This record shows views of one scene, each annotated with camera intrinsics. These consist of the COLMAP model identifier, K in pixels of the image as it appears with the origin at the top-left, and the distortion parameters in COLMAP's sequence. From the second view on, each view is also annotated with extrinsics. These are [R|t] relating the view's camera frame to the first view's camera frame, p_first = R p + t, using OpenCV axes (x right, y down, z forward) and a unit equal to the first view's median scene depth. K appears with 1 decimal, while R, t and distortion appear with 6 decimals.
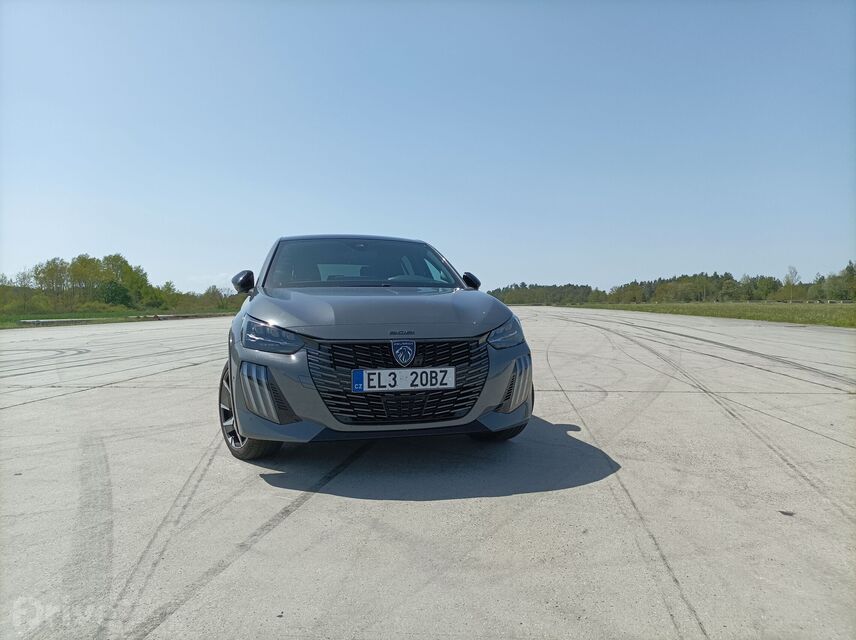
lens RADIAL K [[671.5, 0, 428.0], [0, 671.5, 320.0], [0, 0, 1]] dist [0.026716, -0.006735]
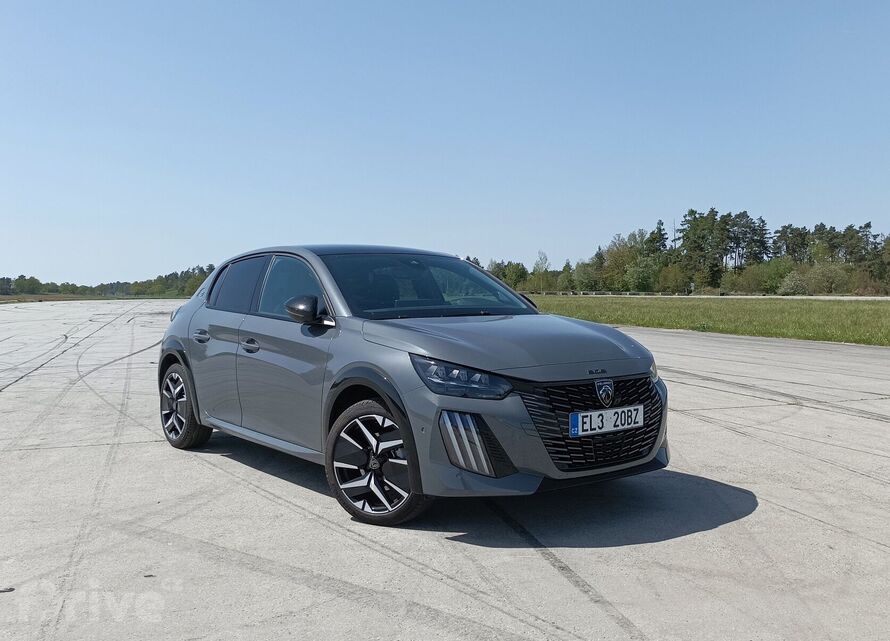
lens RADIAL K [[928.8, 0, 466.8], [0, 928.8, 270.8], [0, 0, 1]] dist [0.023100, 0.011522]
pose [[0.896599, 0.009720, 0.442736, -0.810061], [0.010075, 0.999053, -0.042338, -0.072200], [-0.442728, 0.042421, 0.895652, -0.123644]]
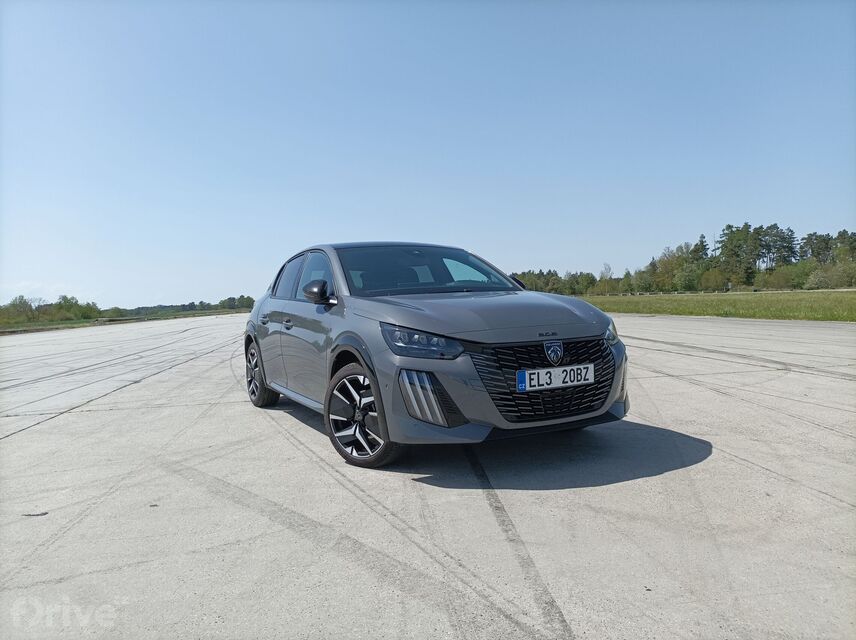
lens RADIAL K [[671.5, 0, 428.0], [0, 671.5, 320.0], [0, 0, 1]] dist [0.026716, -0.006735]
pose [[0.964504, -0.038797, 0.261203, -0.510184], [0.039112, 0.999227, 0.003992, -0.016022], [-0.261156, 0.006366, 0.965276, 0.008268]]
